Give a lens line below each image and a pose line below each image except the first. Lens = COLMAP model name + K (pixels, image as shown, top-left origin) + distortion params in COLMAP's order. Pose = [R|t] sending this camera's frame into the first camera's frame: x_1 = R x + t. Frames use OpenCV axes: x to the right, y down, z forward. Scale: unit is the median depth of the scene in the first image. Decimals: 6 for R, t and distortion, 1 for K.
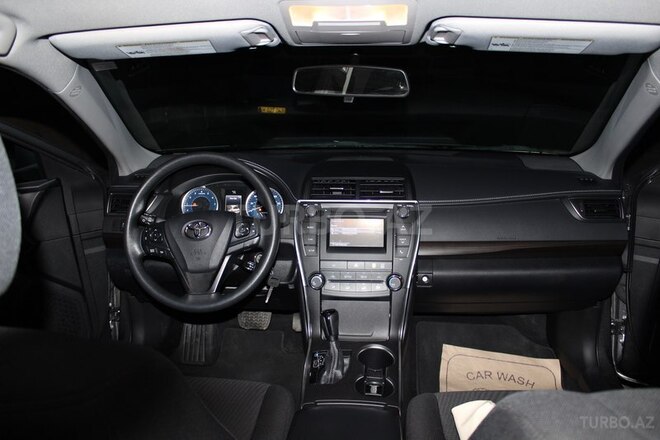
lens RADIAL K [[560.6, 0, 330.0], [0, 560.6, 220.0], [0, 0, 1]] dist [-0.158486, 0.164111]
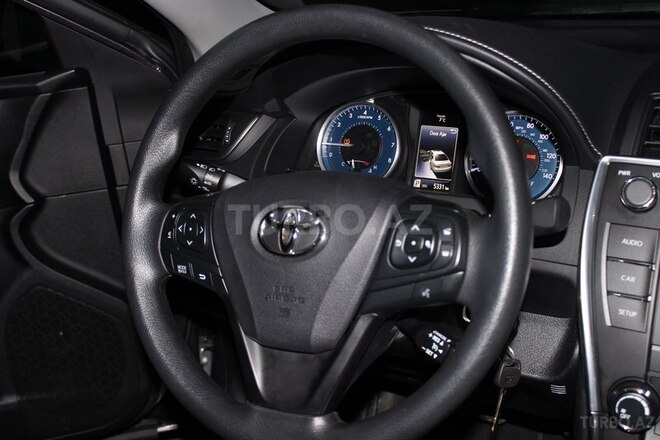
lens RADIAL K [[819.5, 0, 330.1], [0, 819.5, 252.4], [0, 0, 1]] dist [-0.032560, -0.000133]
pose [[0.924709, 0.112405, -0.363701, -0.023116], [-0.063680, 0.987624, 0.143328, -0.038152], [0.375311, -0.109377, 0.920423, 0.468609]]
